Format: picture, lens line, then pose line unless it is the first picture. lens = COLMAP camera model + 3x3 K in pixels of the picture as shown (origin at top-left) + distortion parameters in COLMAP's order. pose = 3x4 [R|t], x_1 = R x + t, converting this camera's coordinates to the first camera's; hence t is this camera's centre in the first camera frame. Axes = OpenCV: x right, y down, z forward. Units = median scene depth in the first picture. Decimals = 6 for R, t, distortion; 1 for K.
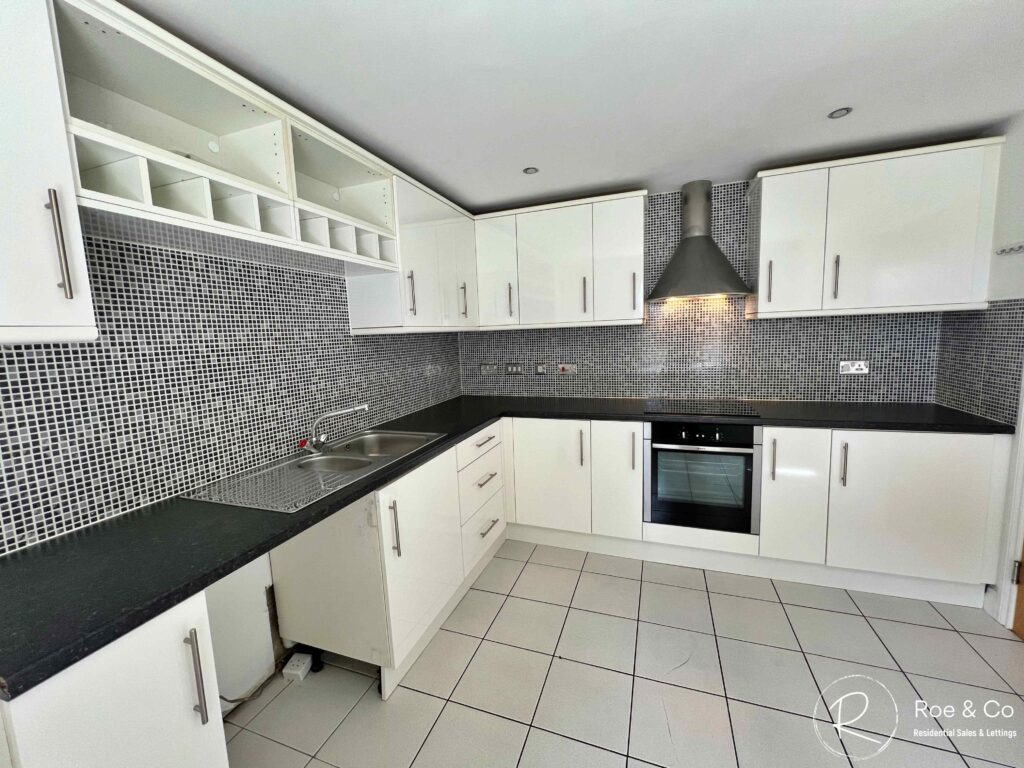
lens RADIAL K [[411.3, 0, 512.0], [0, 411.3, 384.0], [0, 0, 1]] dist [-0.003432, 0.000458]
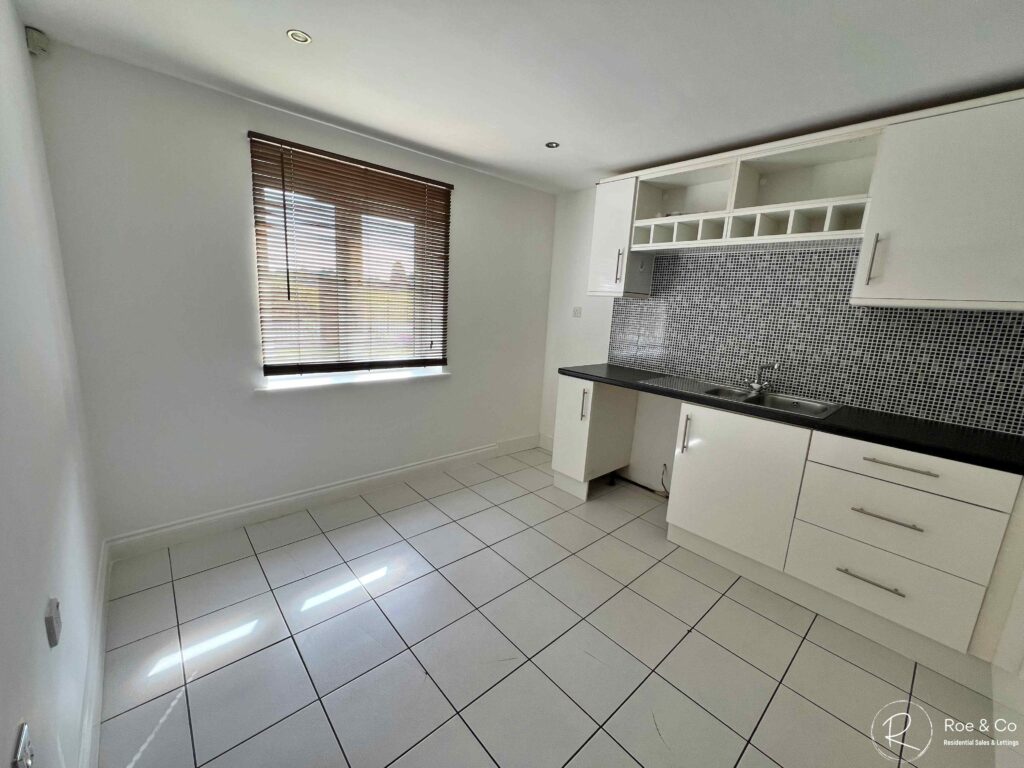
lens RADIAL K [[411.3, 0, 512.0], [0, 411.3, 384.0], [0, 0, 1]] dist [-0.003432, 0.000458]
pose [[-0.472521, 0.186767, -0.861302, 0.897219], [-0.145021, 0.947489, 0.285016, -0.104634], [0.869306, 0.259583, -0.420624, 0.748695]]
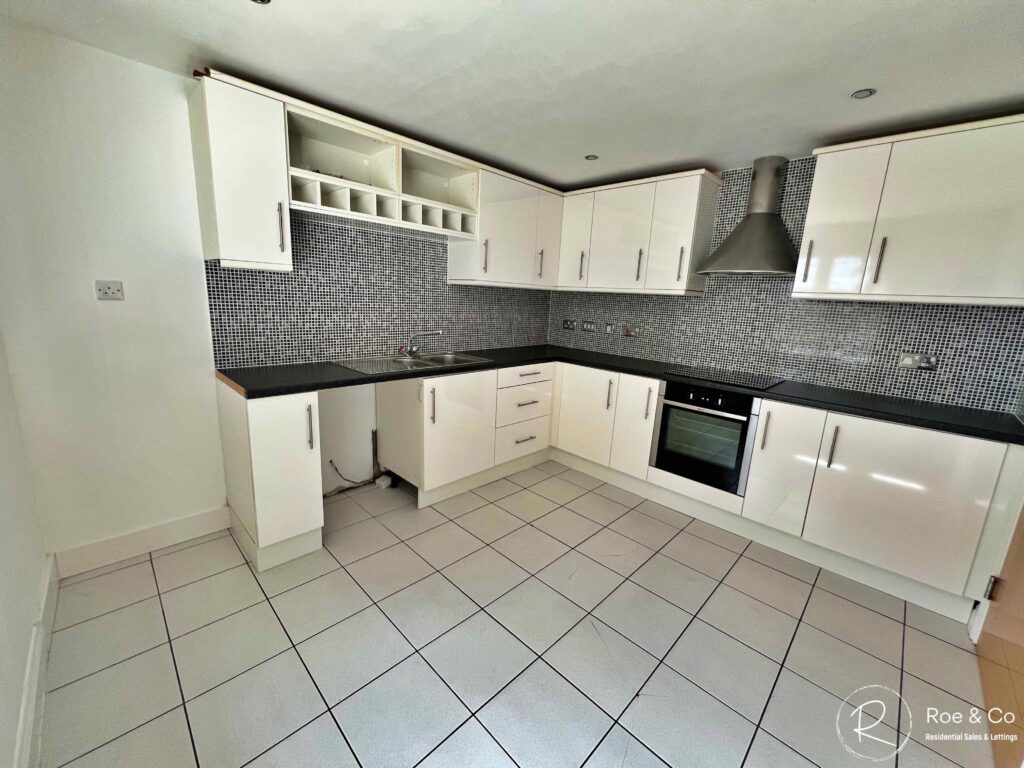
lens RADIAL K [[411.3, 0, 512.0], [0, 411.3, 384.0], [0, 0, 1]] dist [-0.003432, 0.000458]
pose [[0.904964, 0.169160, -0.390417, 0.439602], [-0.135853, 0.984420, 0.111630, 0.034966], [0.403217, -0.047982, 0.913845, -0.243240]]
